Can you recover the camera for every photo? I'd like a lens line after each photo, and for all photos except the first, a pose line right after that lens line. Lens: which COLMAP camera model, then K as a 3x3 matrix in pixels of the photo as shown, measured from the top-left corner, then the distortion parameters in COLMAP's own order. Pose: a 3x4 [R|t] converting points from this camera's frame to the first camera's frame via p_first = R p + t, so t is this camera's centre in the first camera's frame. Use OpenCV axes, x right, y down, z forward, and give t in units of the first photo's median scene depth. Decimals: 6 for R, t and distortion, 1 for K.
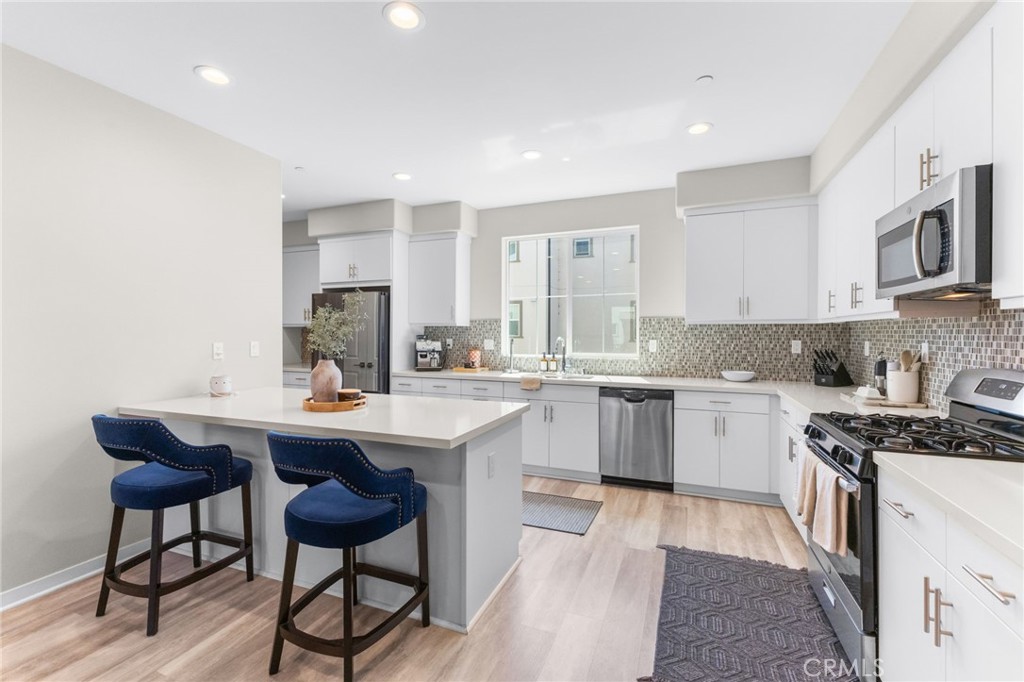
lens RADIAL K [[441.3, 0, 518.2], [0, 441.3, 337.4], [0, 0, 1]] dist [0.007496, -0.002076]
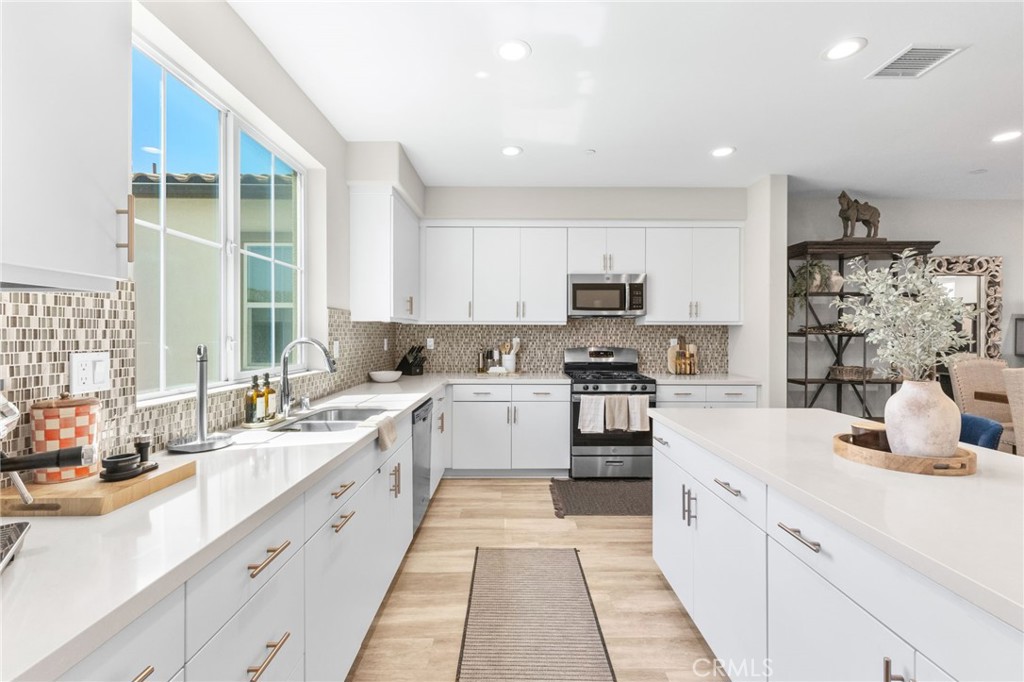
lens RADIAL K [[441.3, 0, 517.9], [0, 441.3, 336.5], [0, 0, 1]] dist [0.007496, -0.002076]
pose [[-0.373958, -0.009917, 0.927392, -0.472249], [0.001870, 0.999933, 0.011447, -0.008486], [-0.927444, 0.006014, -0.373915, 1.035124]]
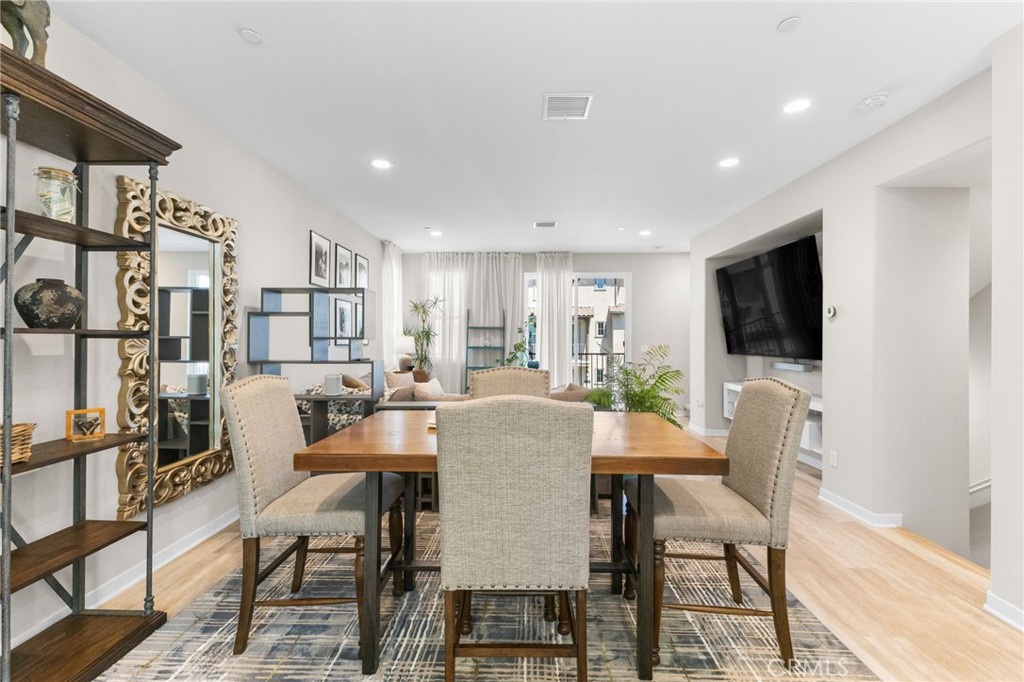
lens RADIAL K [[441.3, 0, 514.0], [0, 441.3, 337.7], [0, 0, 1]] dist [0.007496, -0.002076]
pose [[-0.937123, -0.003426, -0.348981, -0.056345], [-0.004993, 0.999981, 0.003592, 0.002464], [0.348962, 0.005108, -0.937123, 0.344803]]
